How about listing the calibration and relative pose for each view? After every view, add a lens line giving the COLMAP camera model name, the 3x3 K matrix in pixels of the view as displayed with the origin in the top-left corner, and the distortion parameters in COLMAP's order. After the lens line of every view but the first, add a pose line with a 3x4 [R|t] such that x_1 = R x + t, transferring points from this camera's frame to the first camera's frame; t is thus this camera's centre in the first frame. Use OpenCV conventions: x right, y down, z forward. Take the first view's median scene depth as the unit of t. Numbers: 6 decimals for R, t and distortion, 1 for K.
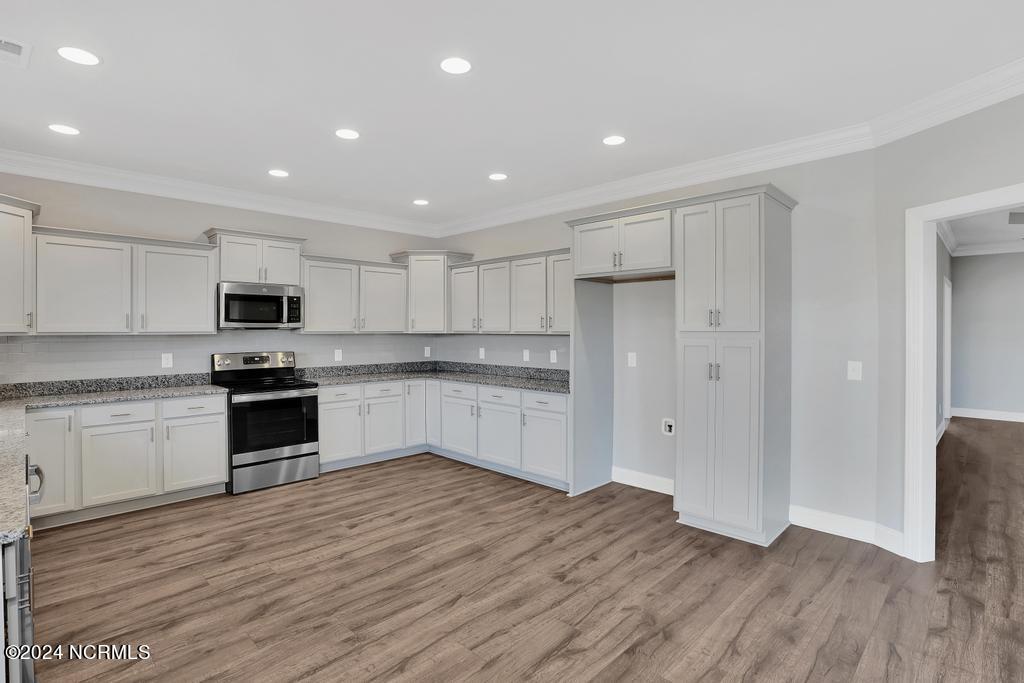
lens RADIAL K [[506.6, 0, 512.9], [0, 506.6, 333.3], [0, 0, 1]] dist [-0.072795, 0.034426]
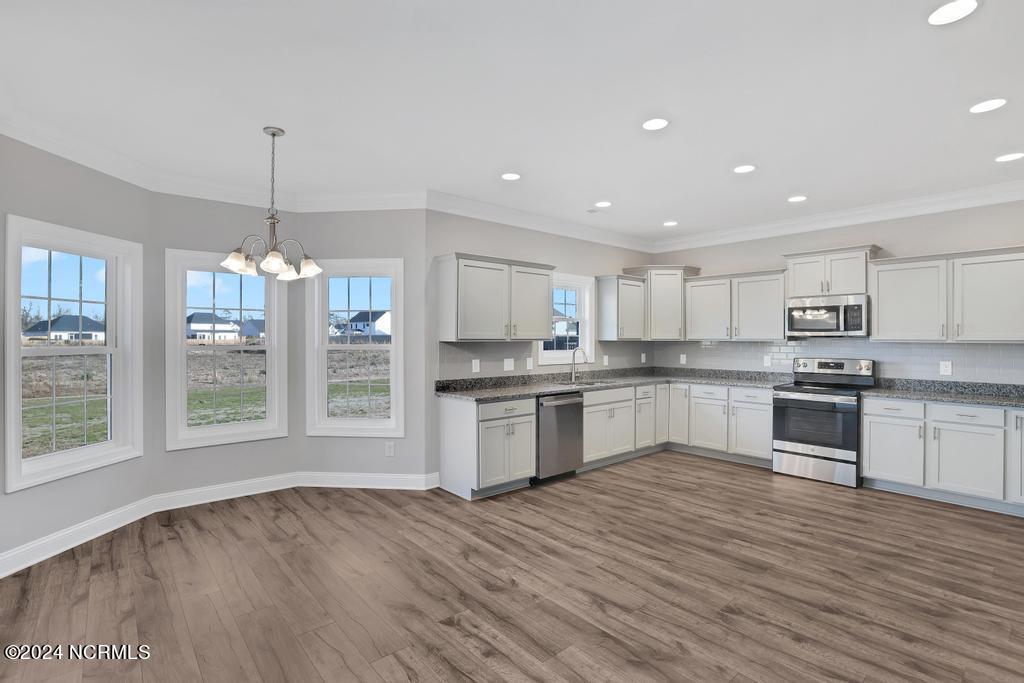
lens RADIAL K [[489.1, 0, 512.0], [0, 489.1, 341.5], [0, 0, 1]] dist [-0.065236, 0.022642]
pose [[-0.097533, 0.009605, -0.995186, 0.684143], [-0.008178, 0.999912, 0.010452, -0.005045], [0.995199, 0.009158, -0.097446, 0.470719]]
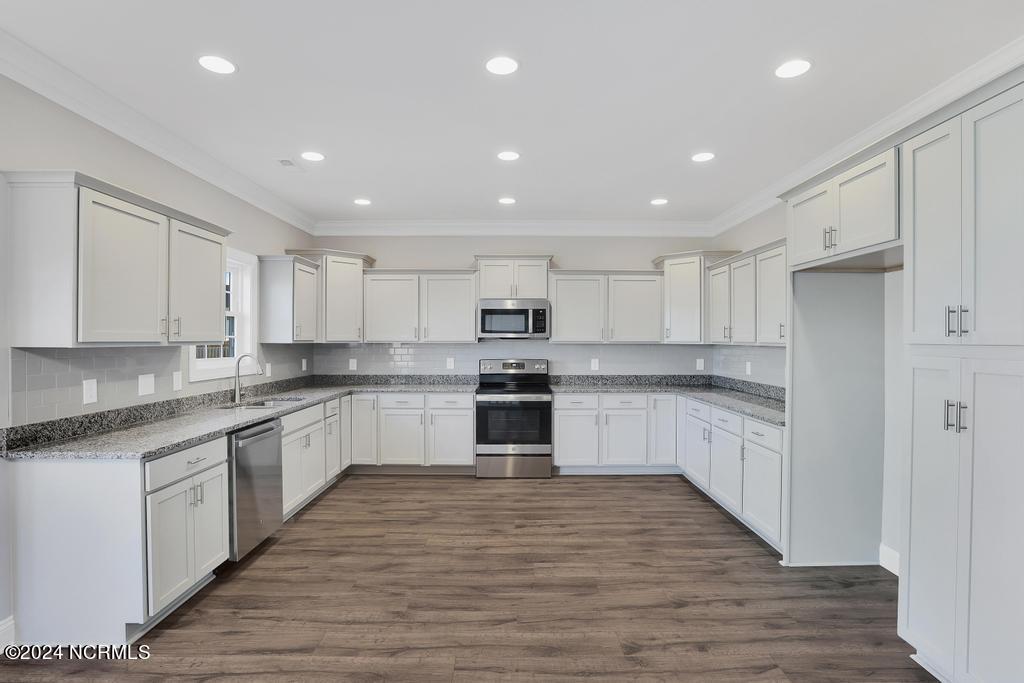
lens RADIAL K [[505.6, 0, 512.0], [0, 505.6, 341.5], [0, 0, 1]] dist [-0.072897, 0.034765]
pose [[0.700987, 0.005396, -0.713154, 0.360796], [-0.007616, 0.999971, 0.000080, -0.002893], [0.713134, 0.005376, 0.701007, 0.210361]]
